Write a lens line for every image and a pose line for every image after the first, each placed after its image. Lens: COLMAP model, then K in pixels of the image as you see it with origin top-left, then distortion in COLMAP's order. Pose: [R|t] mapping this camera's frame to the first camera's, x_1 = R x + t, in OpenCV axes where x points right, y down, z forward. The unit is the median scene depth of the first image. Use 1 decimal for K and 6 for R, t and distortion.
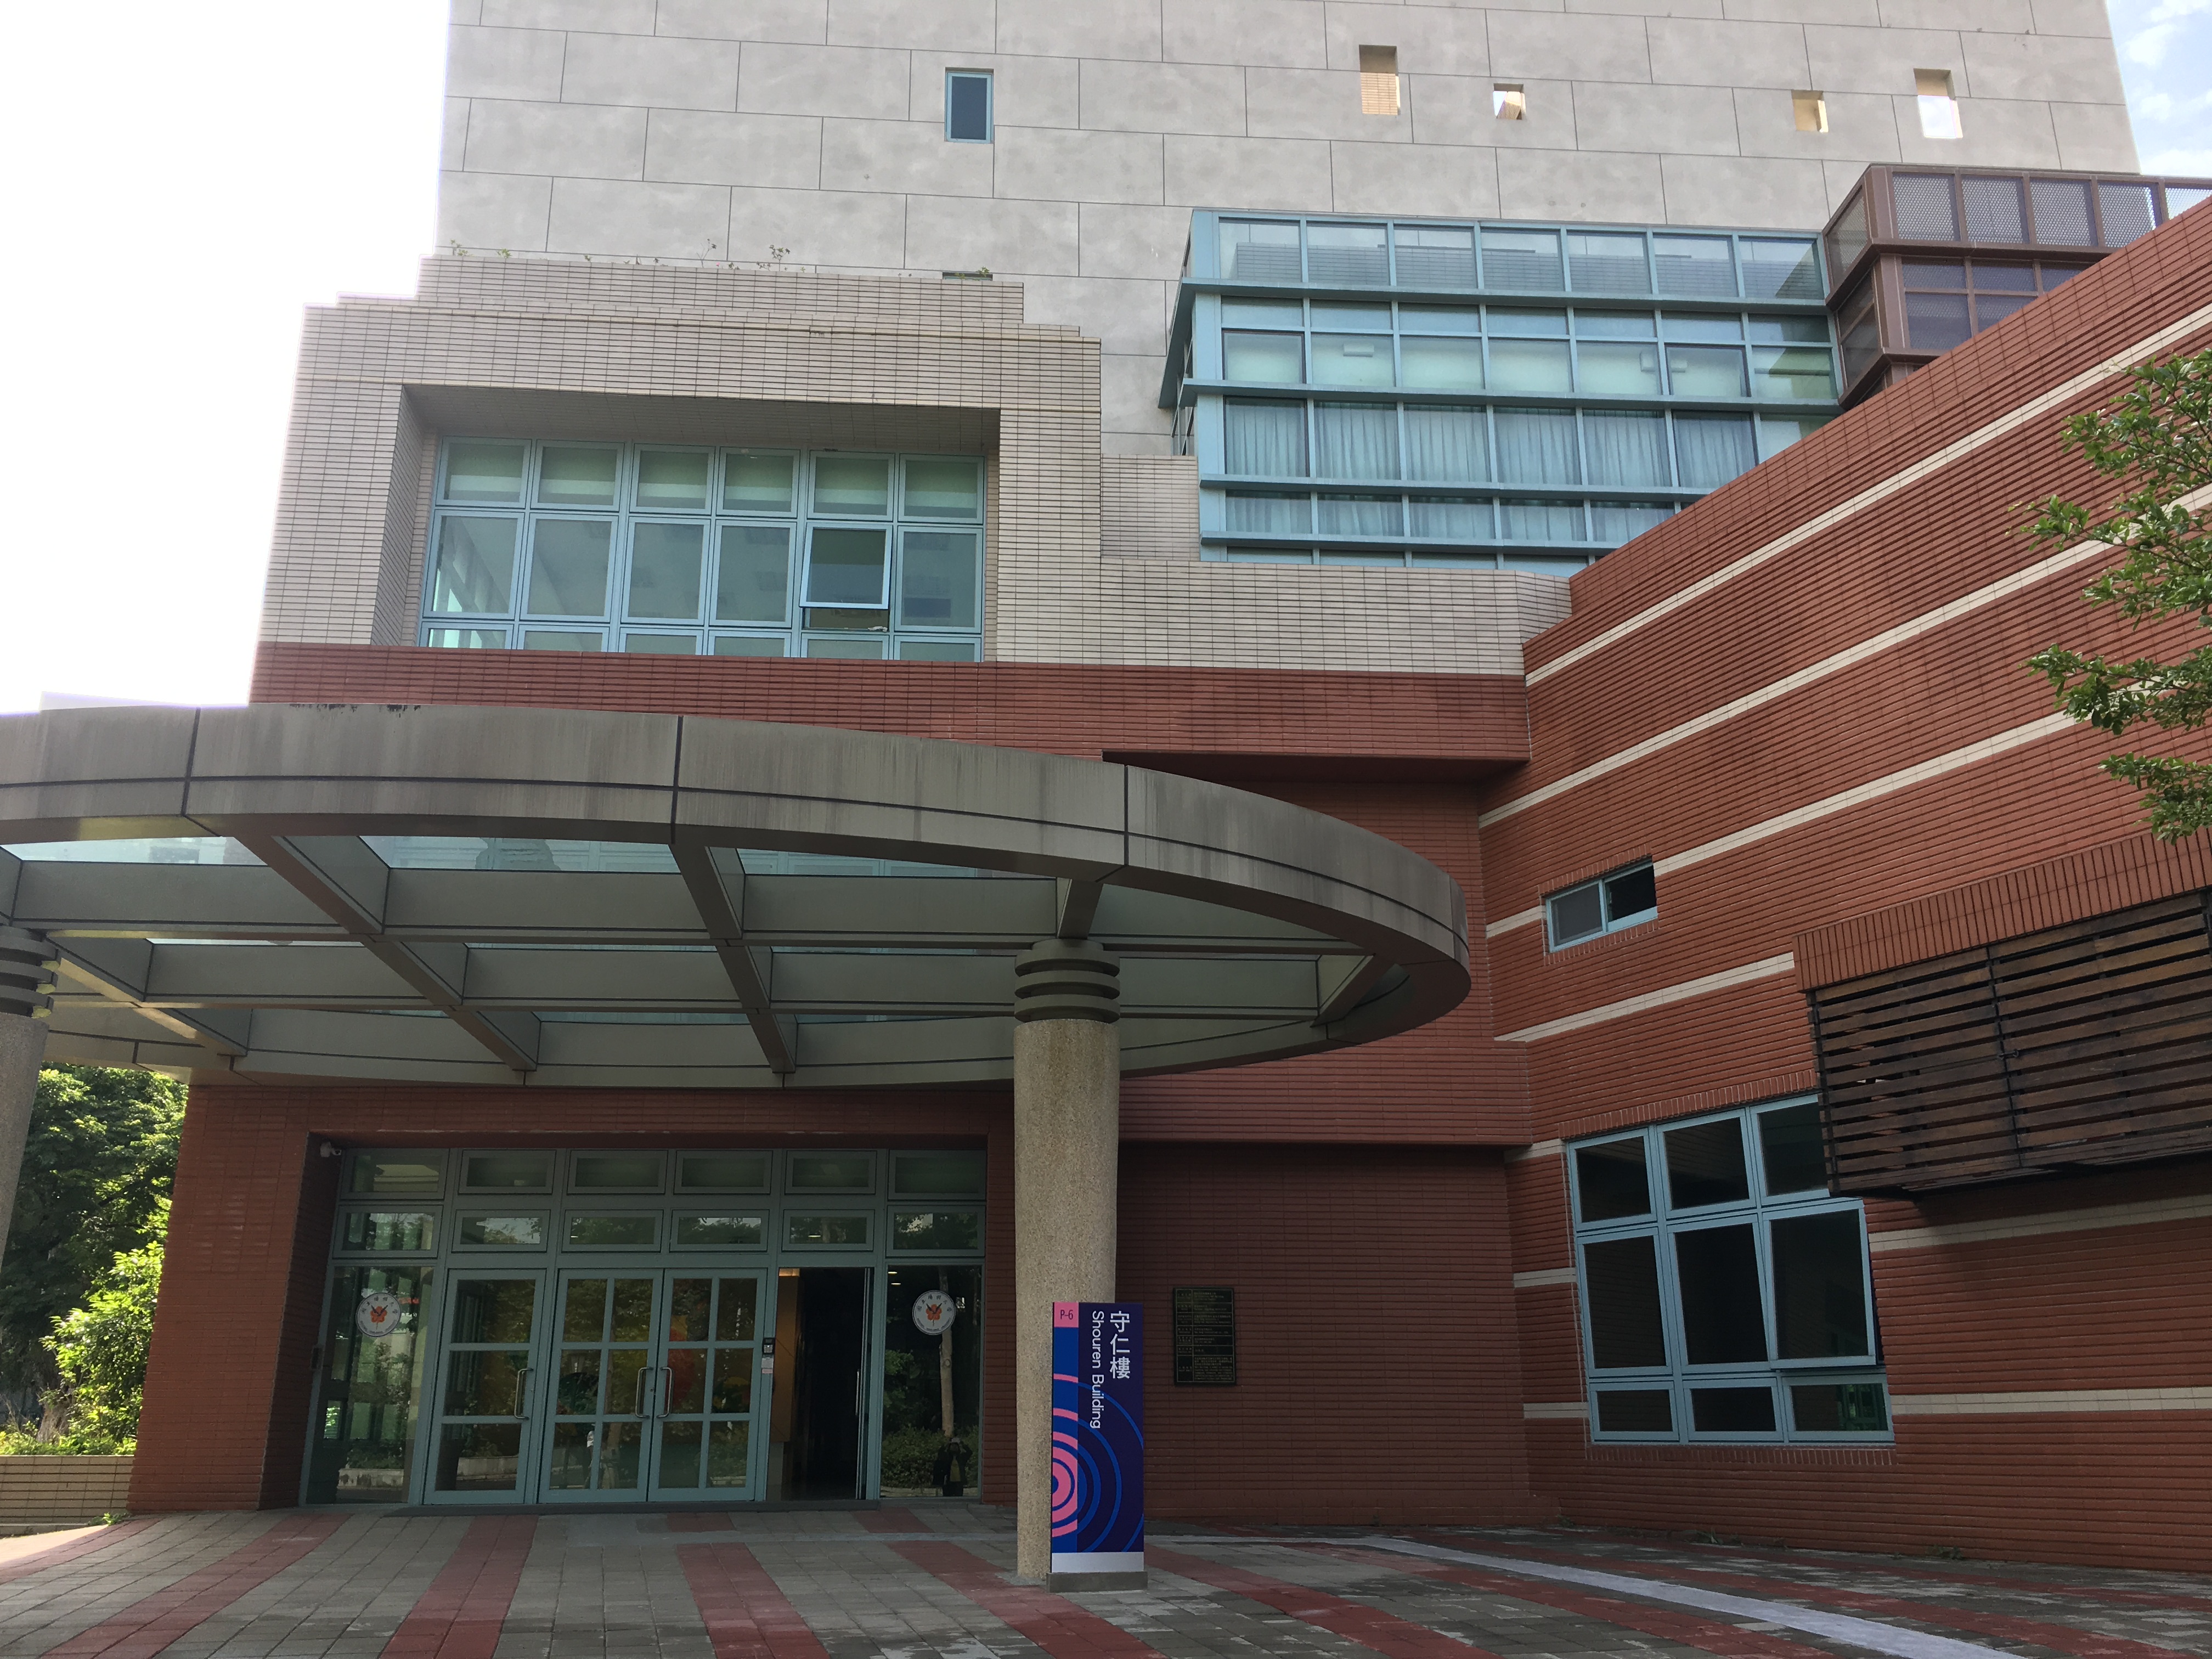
lens RADIAL K [[1871.4, 0, 1106.0], [0, 1871.4, 829.5], [0, 0, 1]] dist [0.076554, -0.110548]
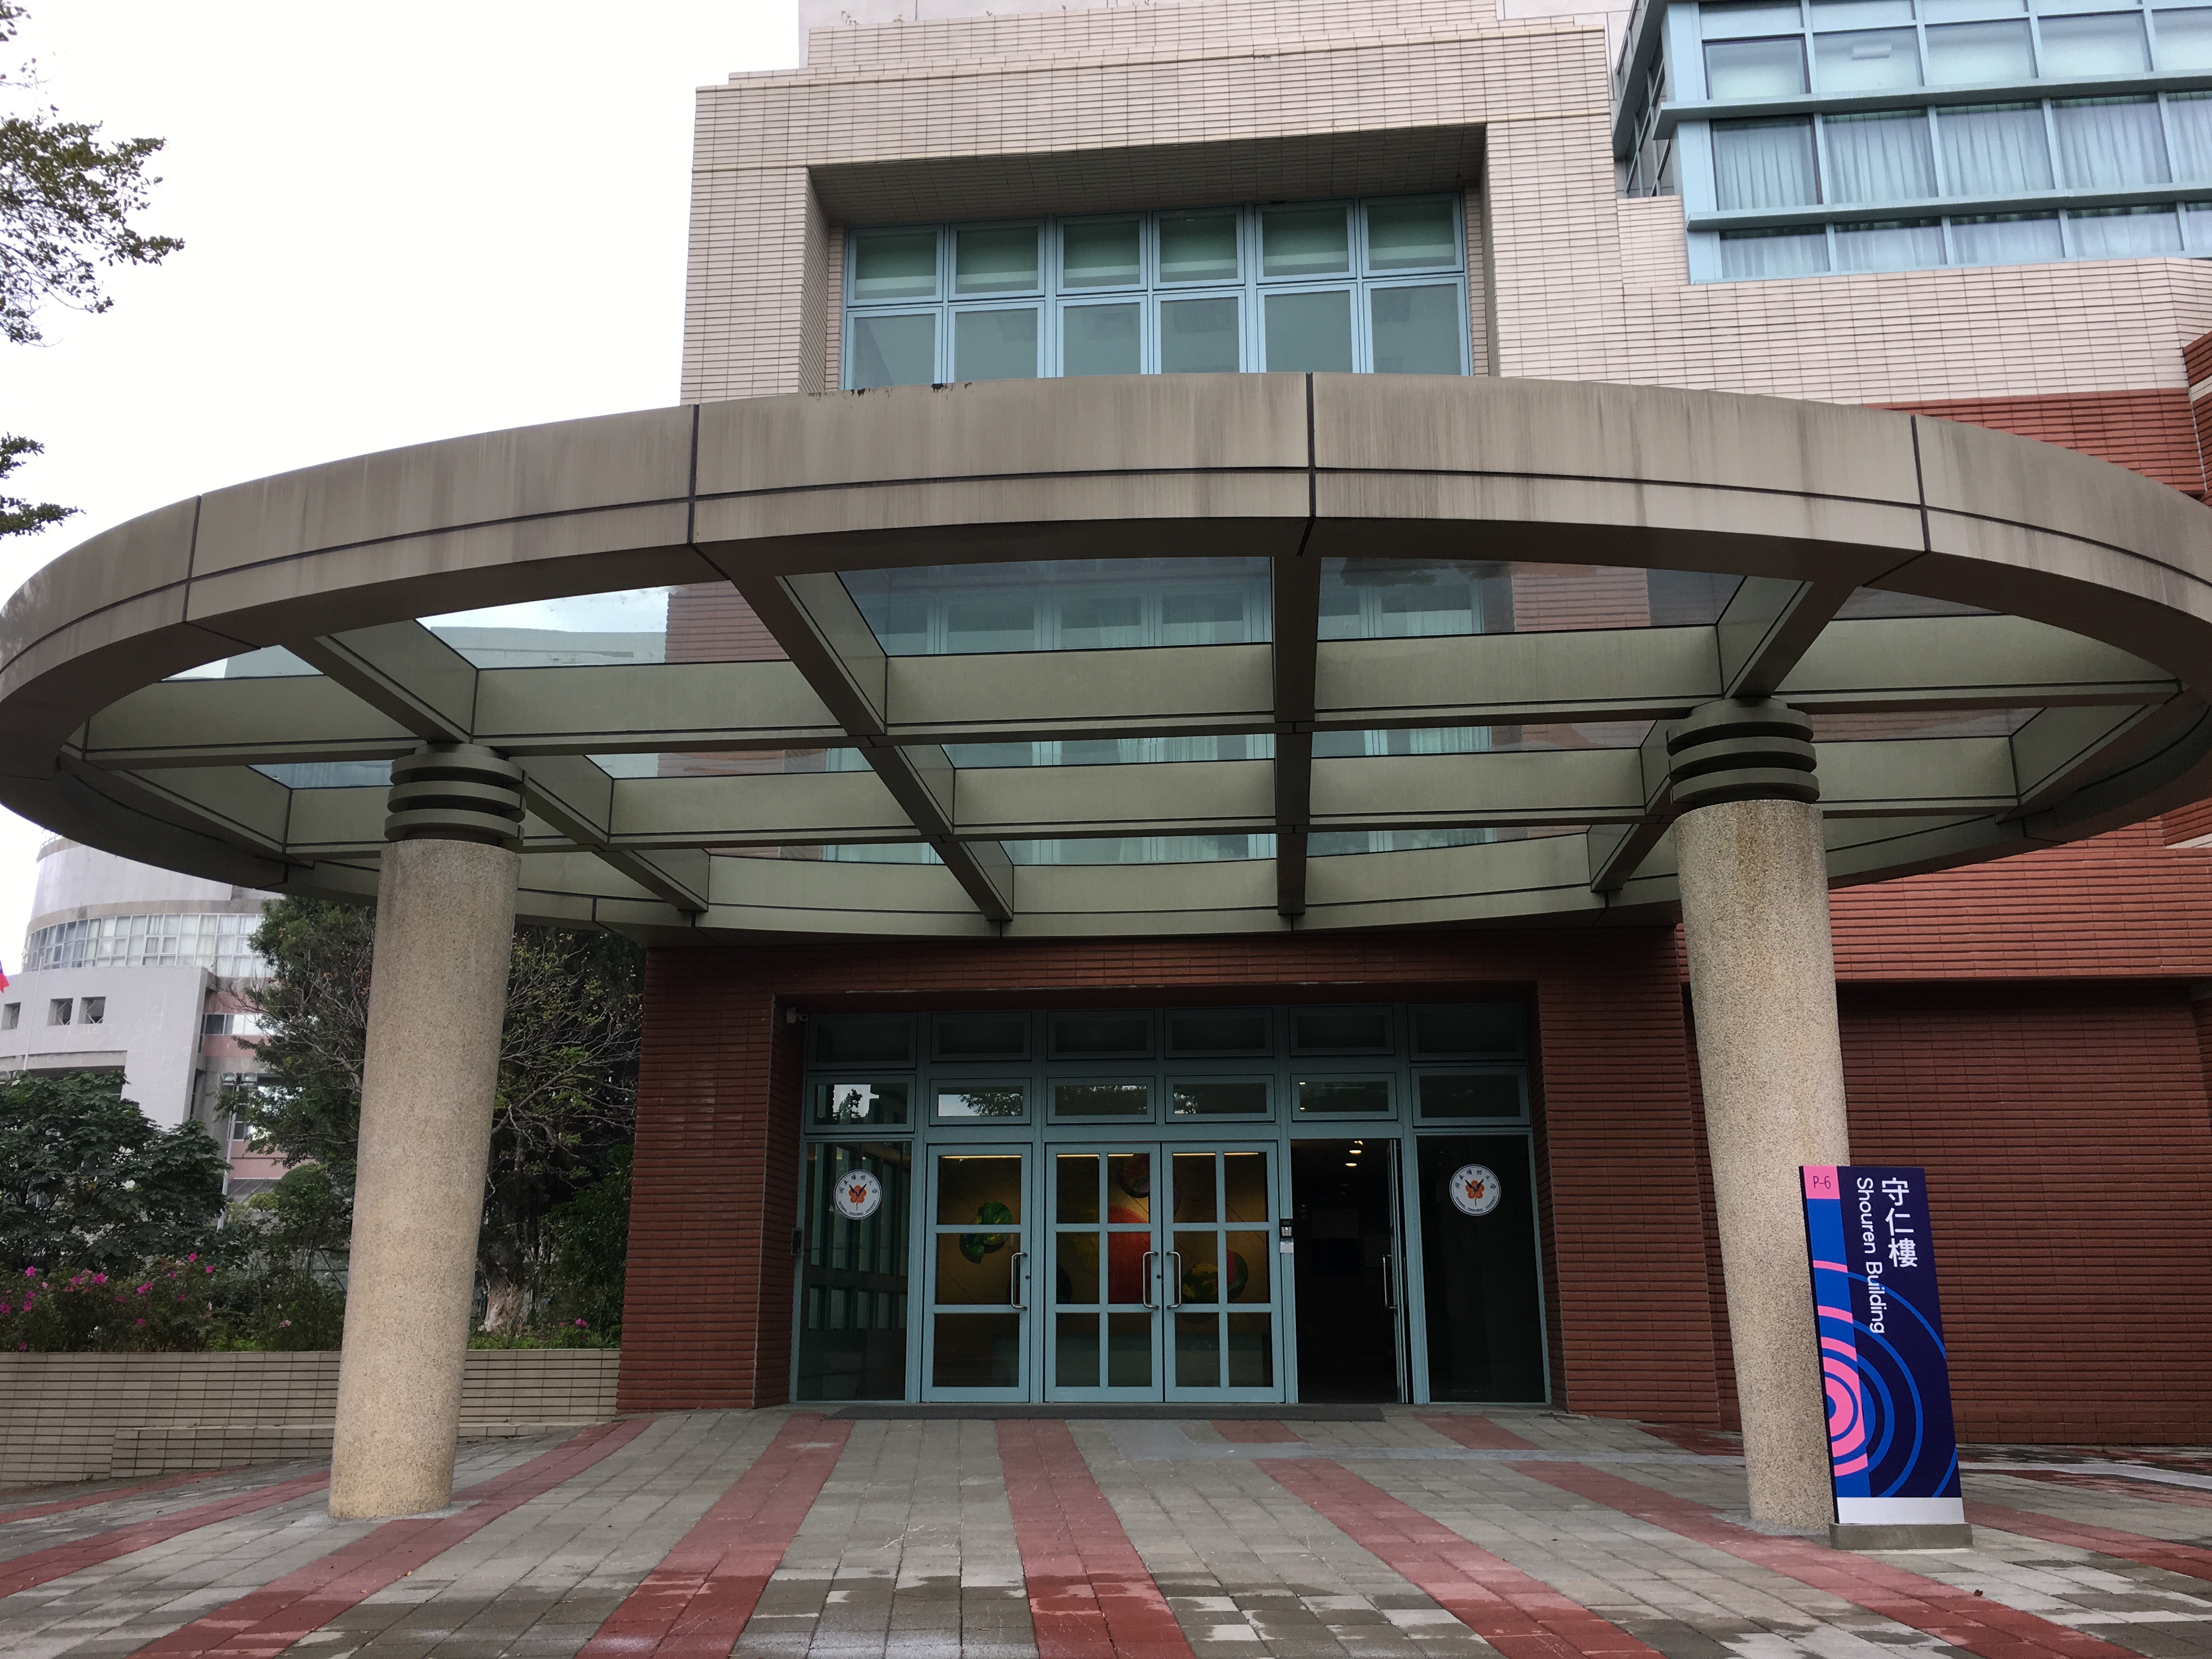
lens RADIAL K [[1871.4, 0, 1106.0], [0, 1871.4, 829.5], [0, 0, 1]] dist [0.076554, -0.110548]
pose [[0.984311, -0.043185, -0.171078, -0.105531], [0.052548, 0.997337, 0.050580, 0.042719], [0.168439, -0.058776, 0.983958, 0.145387]]
